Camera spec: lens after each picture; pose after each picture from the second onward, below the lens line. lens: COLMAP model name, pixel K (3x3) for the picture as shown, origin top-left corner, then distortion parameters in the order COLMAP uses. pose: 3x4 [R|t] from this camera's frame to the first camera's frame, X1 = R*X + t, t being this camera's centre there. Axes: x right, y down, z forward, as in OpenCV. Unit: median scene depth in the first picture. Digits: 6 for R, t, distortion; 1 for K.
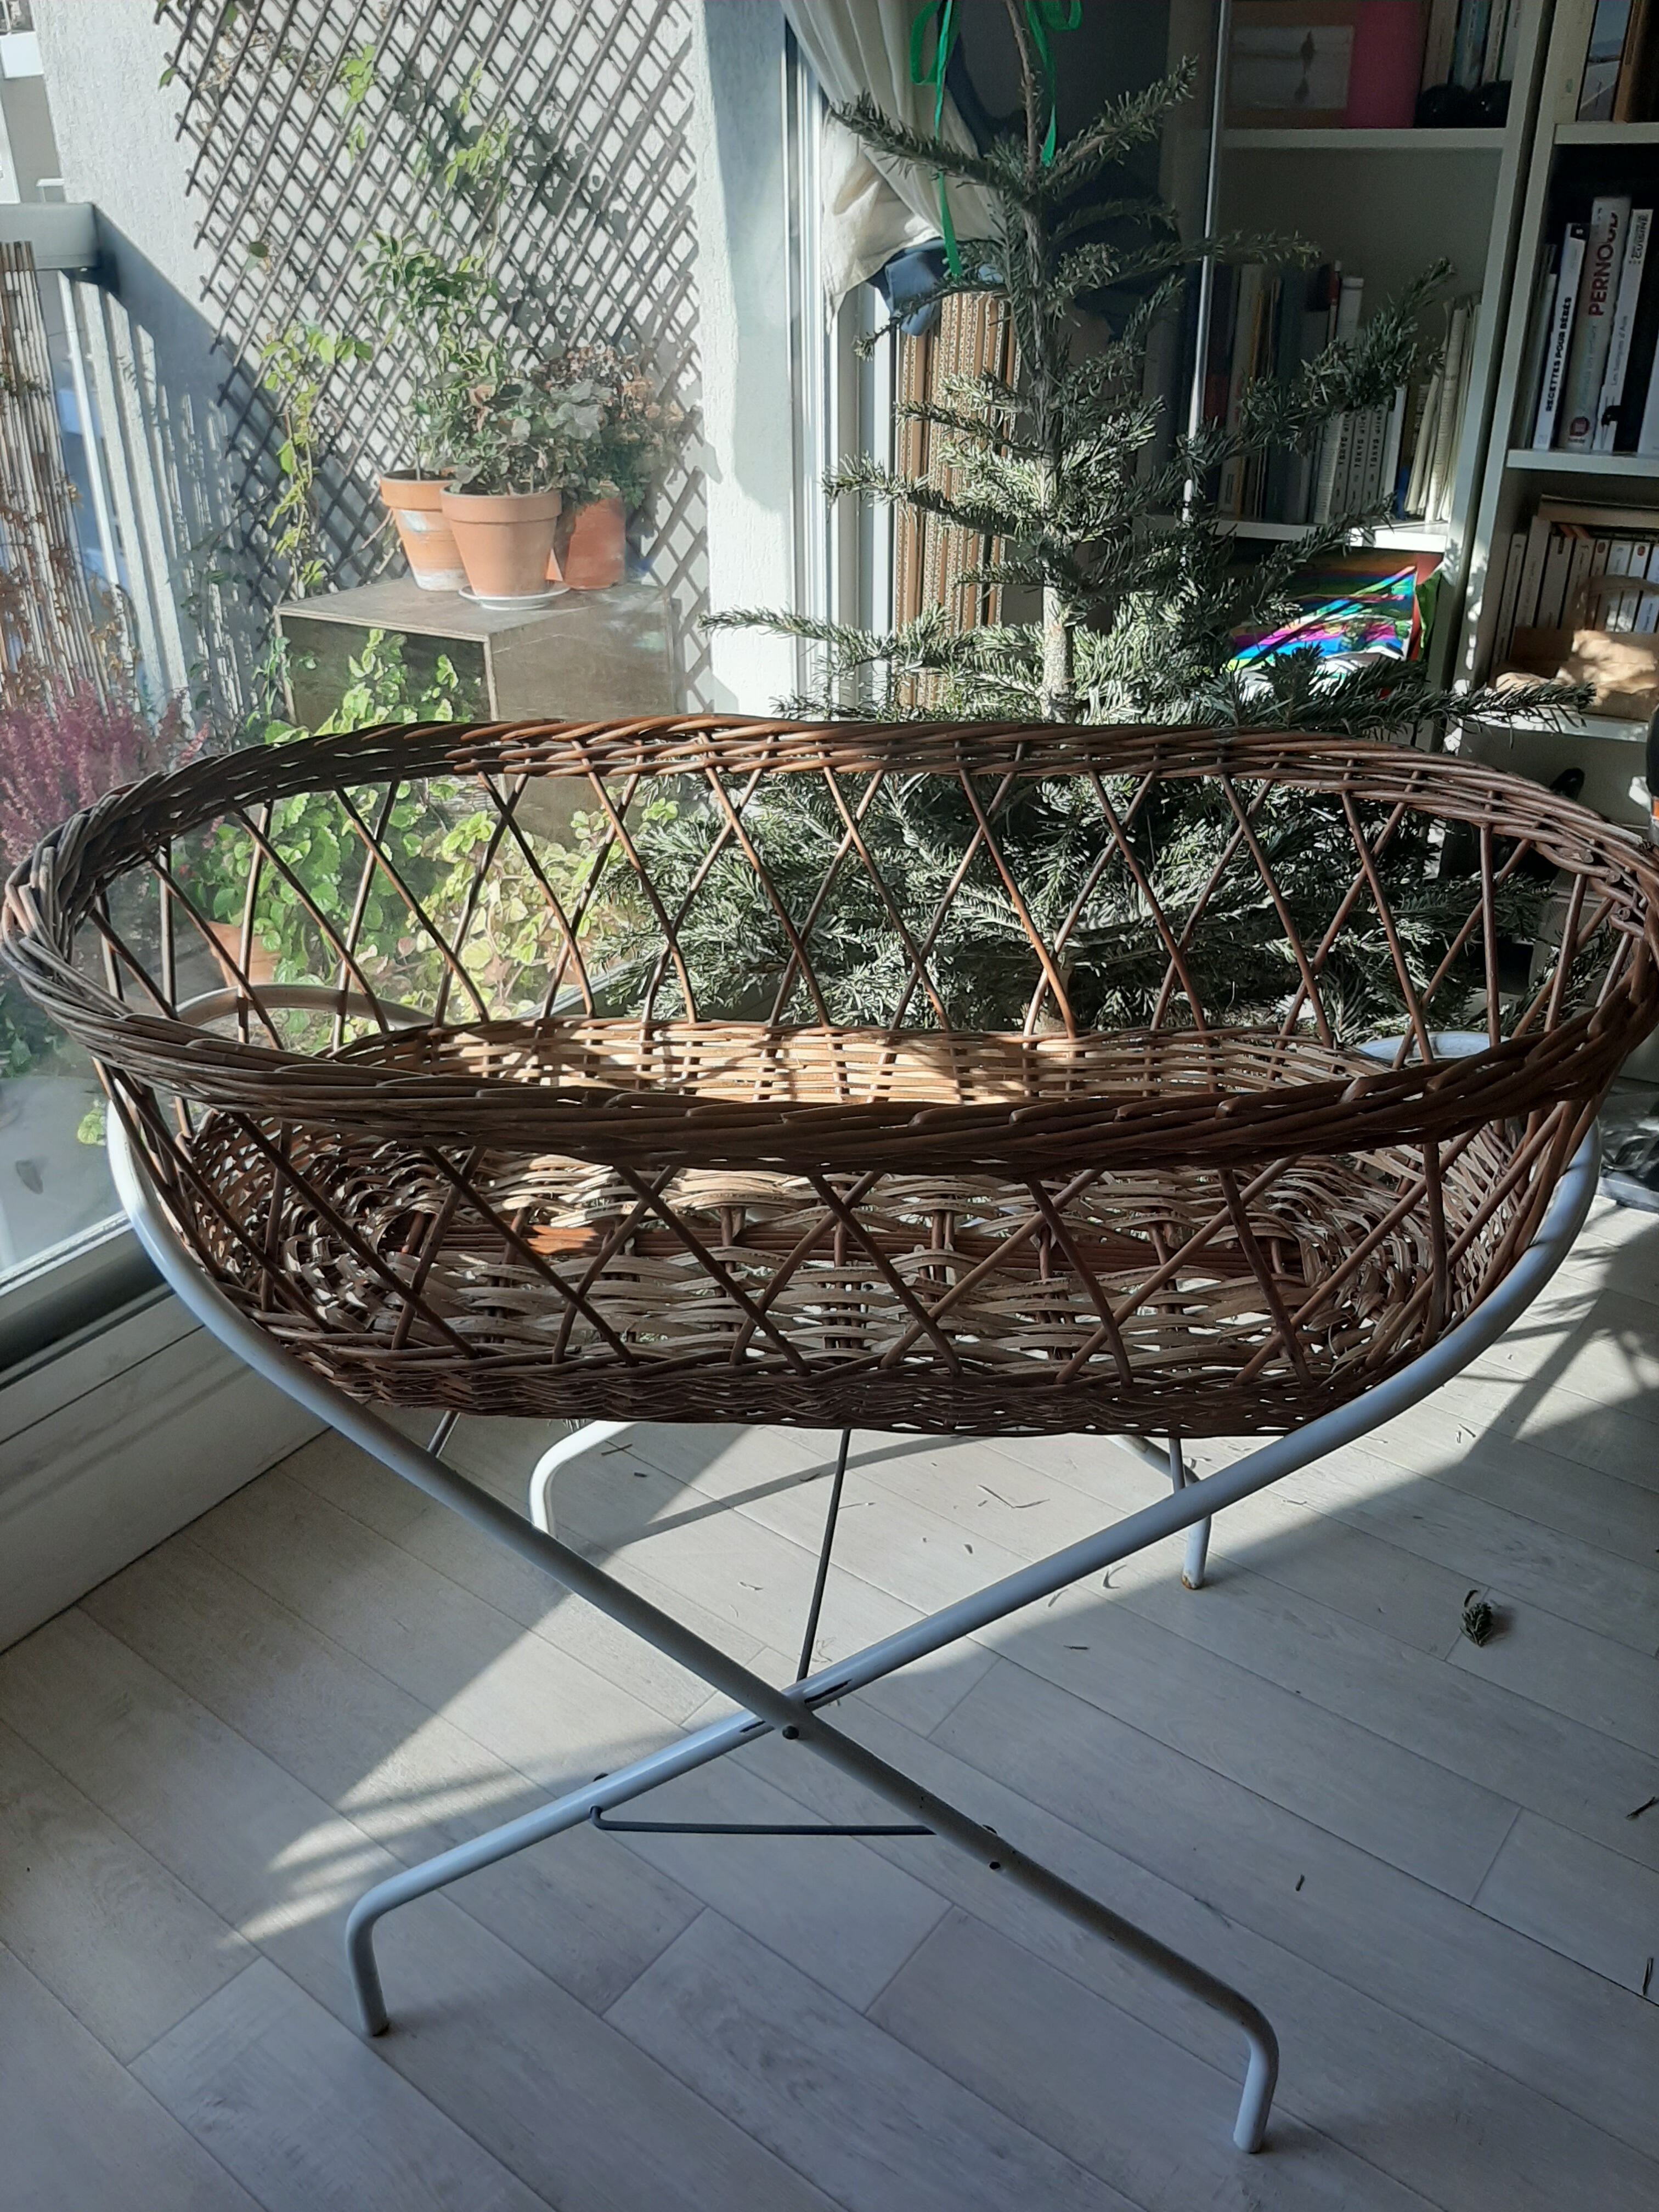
lens RADIAL K [[1740.1, 0, 822.6], [0, 1740.1, 1096.8], [0, 0, 1]] dist [0.065723, -0.139564]
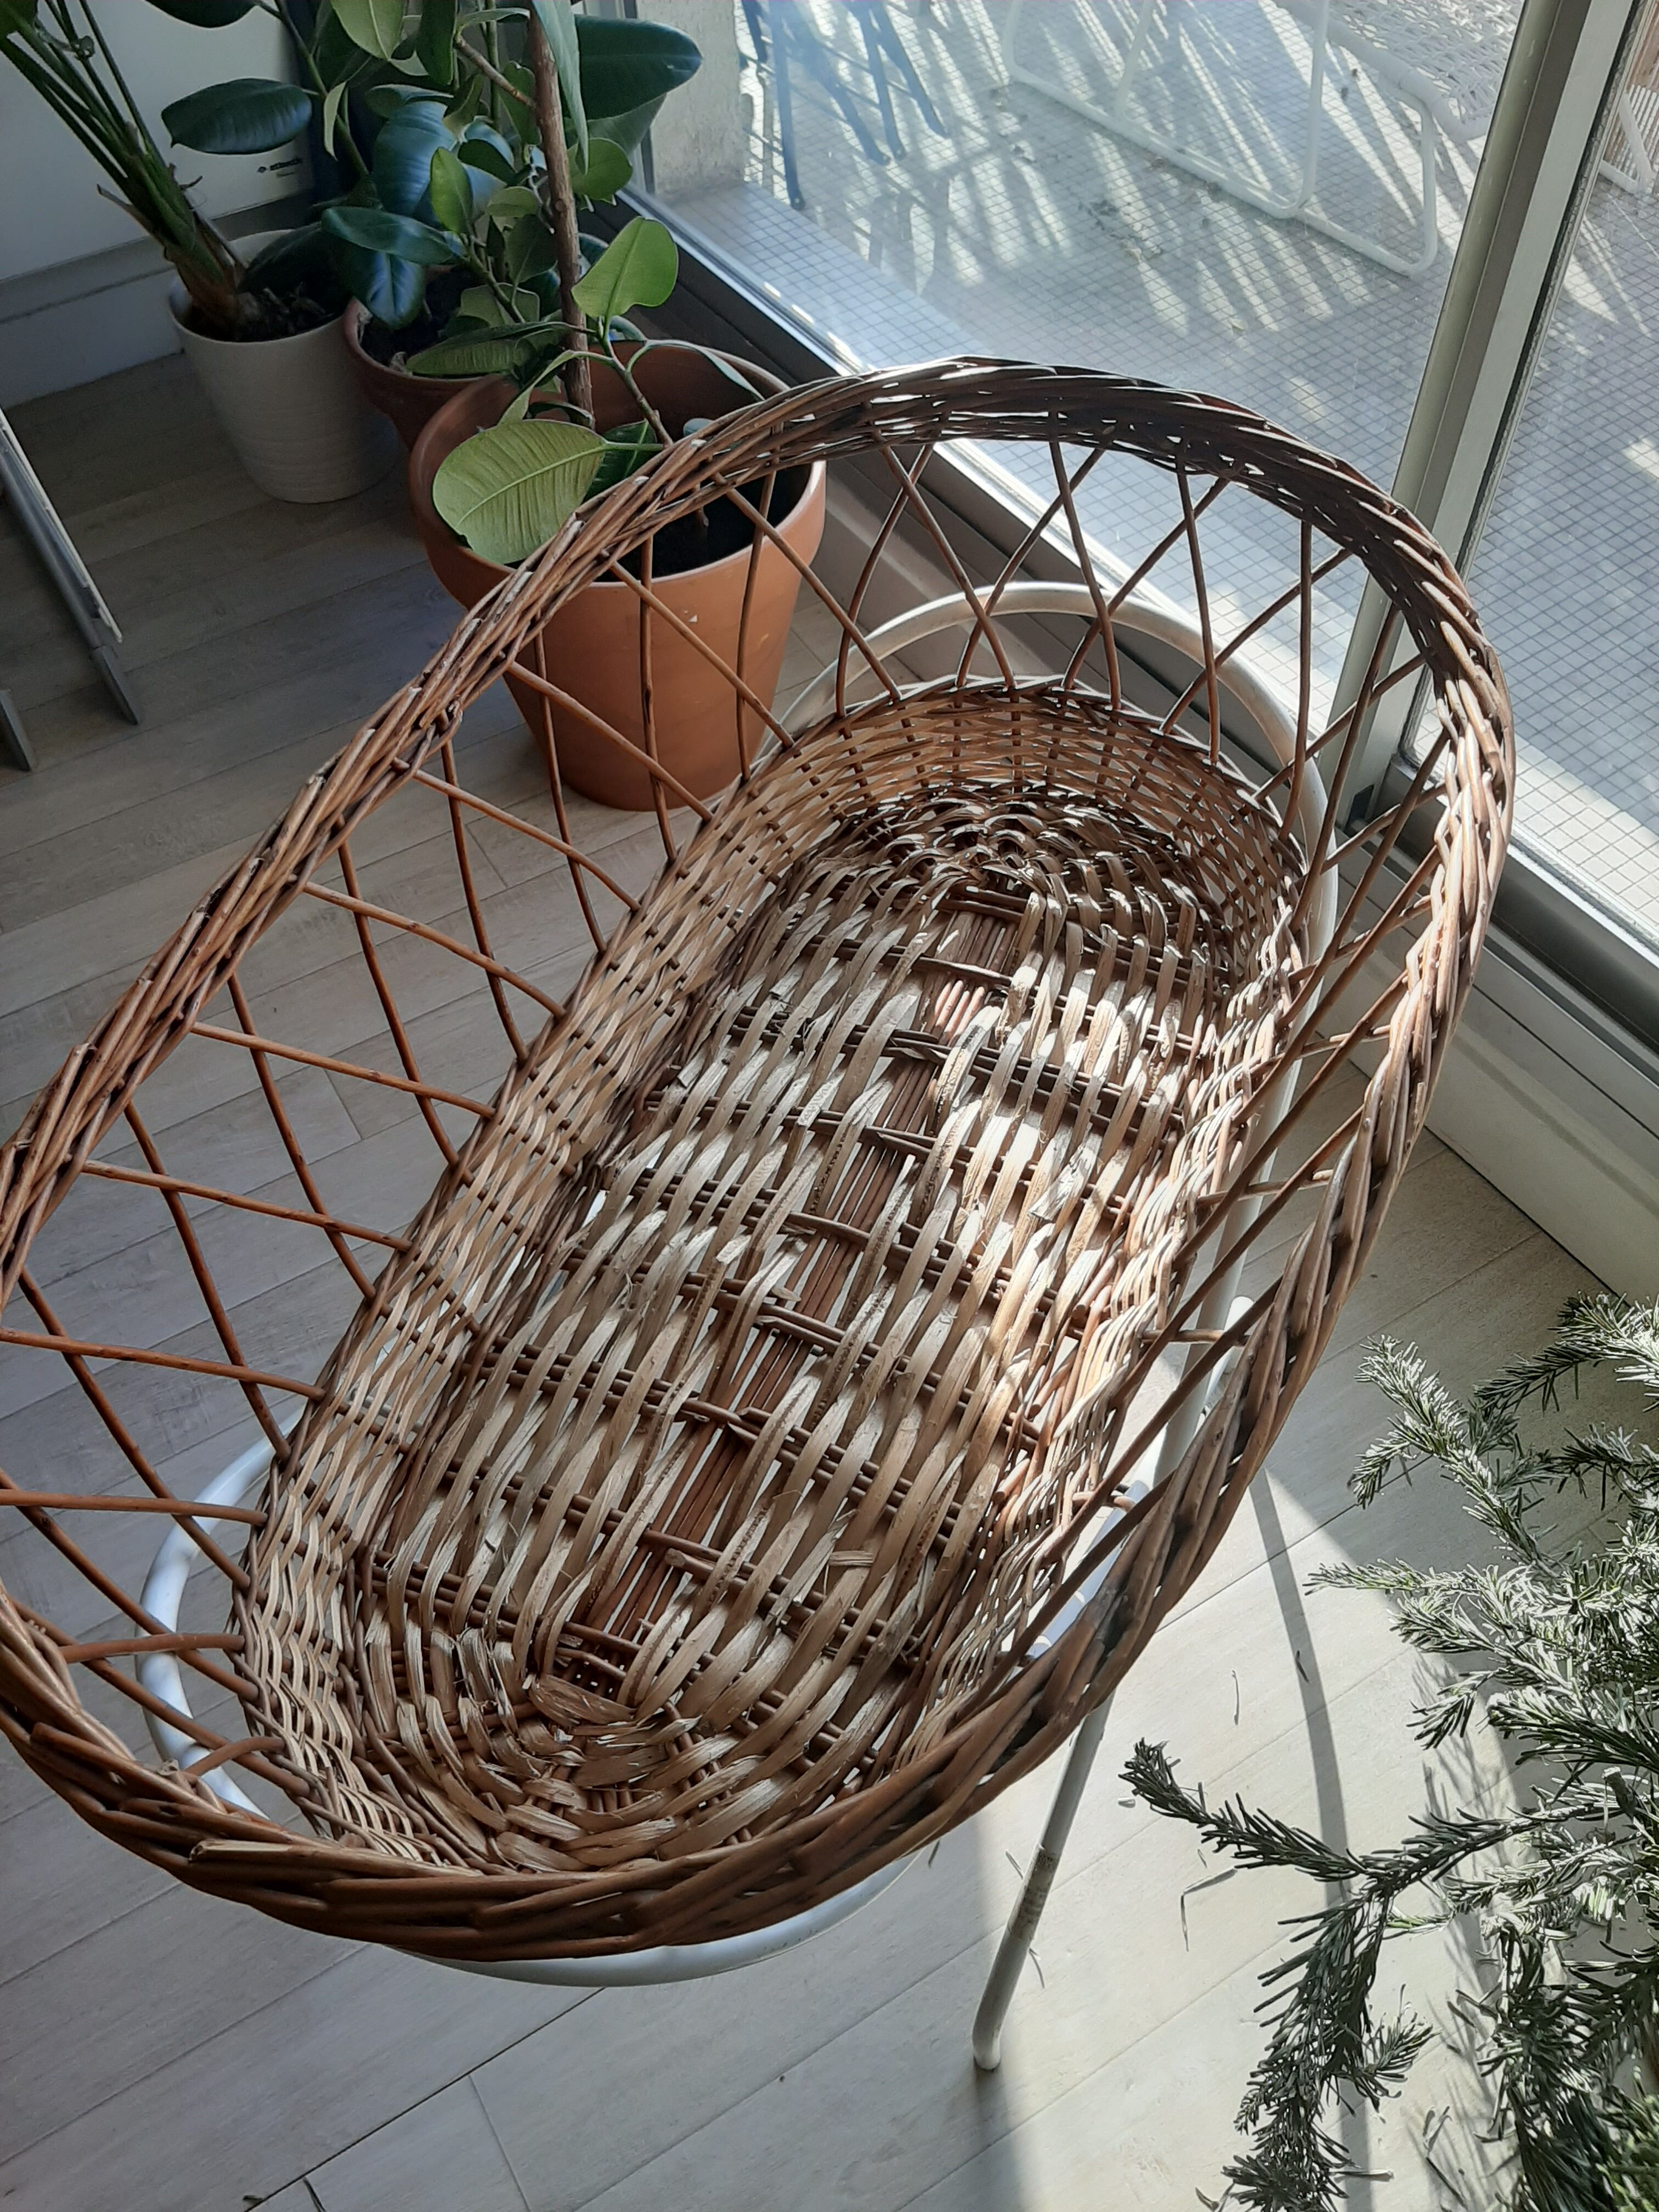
lens RADIAL K [[1736.8, 0, 829.5], [0, 1736.8, 1106.0], [0, 0, 1]] dist [0.070303, -0.155880]
pose [[-0.362611, 0.766454, -0.530153, 0.388385], [-0.391486, 0.390967, 0.832997, -0.609447], [0.845726, 0.509601, 0.158286, 0.726960]]
